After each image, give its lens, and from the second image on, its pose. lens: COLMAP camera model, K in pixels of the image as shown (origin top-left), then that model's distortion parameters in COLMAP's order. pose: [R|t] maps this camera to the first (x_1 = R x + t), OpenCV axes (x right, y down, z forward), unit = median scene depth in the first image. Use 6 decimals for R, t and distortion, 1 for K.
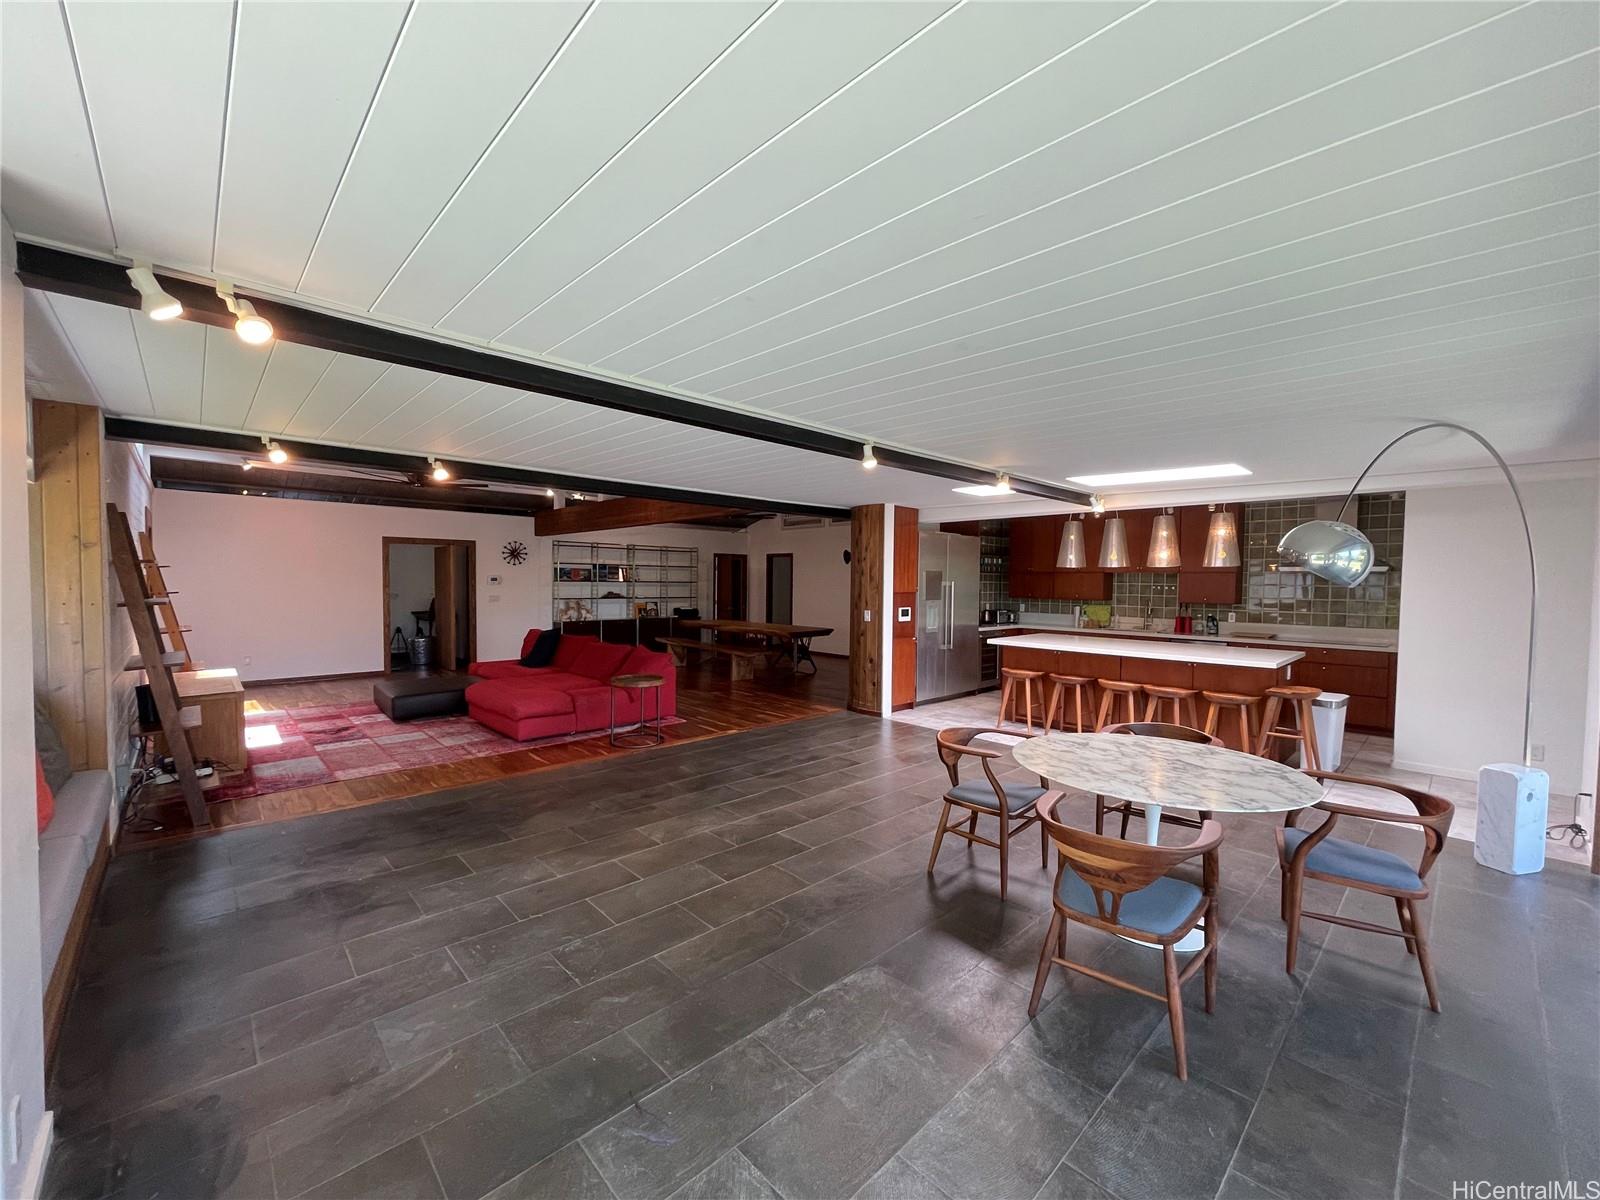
lens RADIAL K [[638.1, 0, 794.7], [0, 638.1, 605.1], [0, 0, 1]] dist [0.002479, -0.000560]
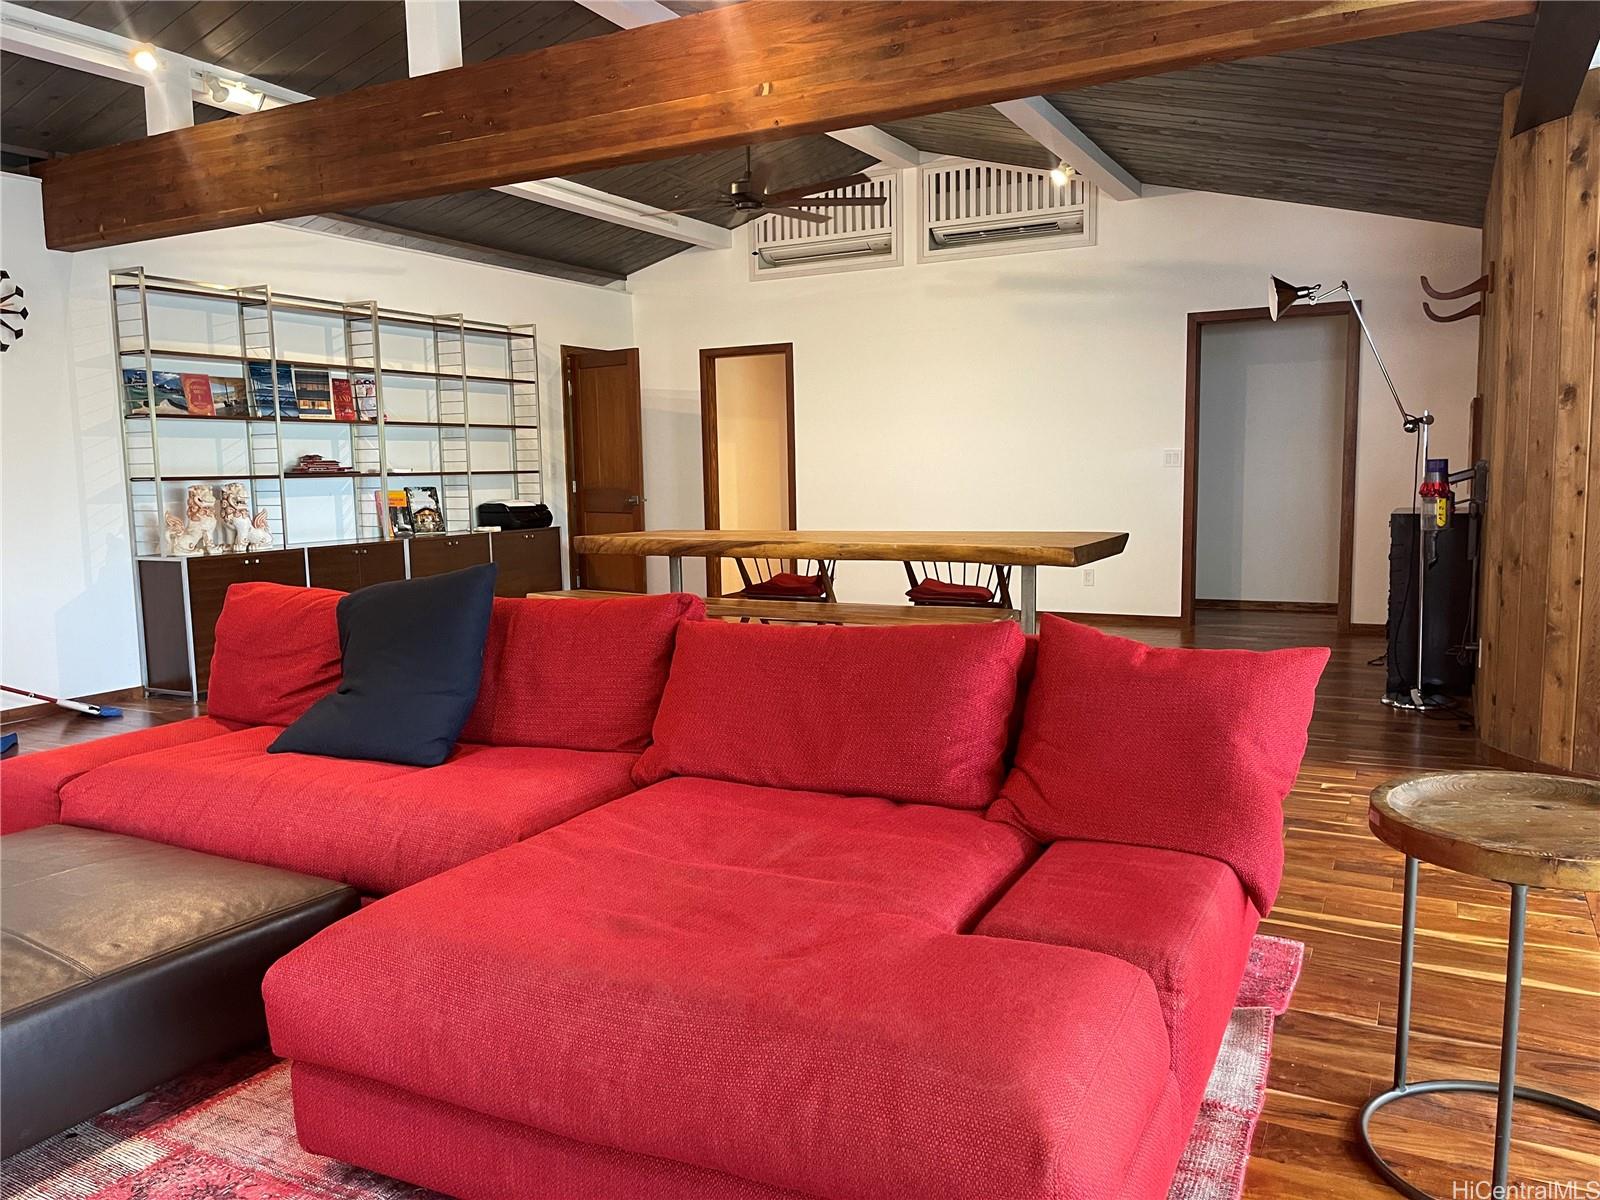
lens RADIAL K [[1200.3, 0, 798.4], [0, 1200.3, 598.2], [0, 0, 1]] dist [0.040747, -0.020841]
pose [[0.943049, -0.067410, 0.325751, -0.253139], [0.042910, 0.995722, 0.081828, 0.009901], [-0.329874, -0.063190, 0.941908, 0.358123]]
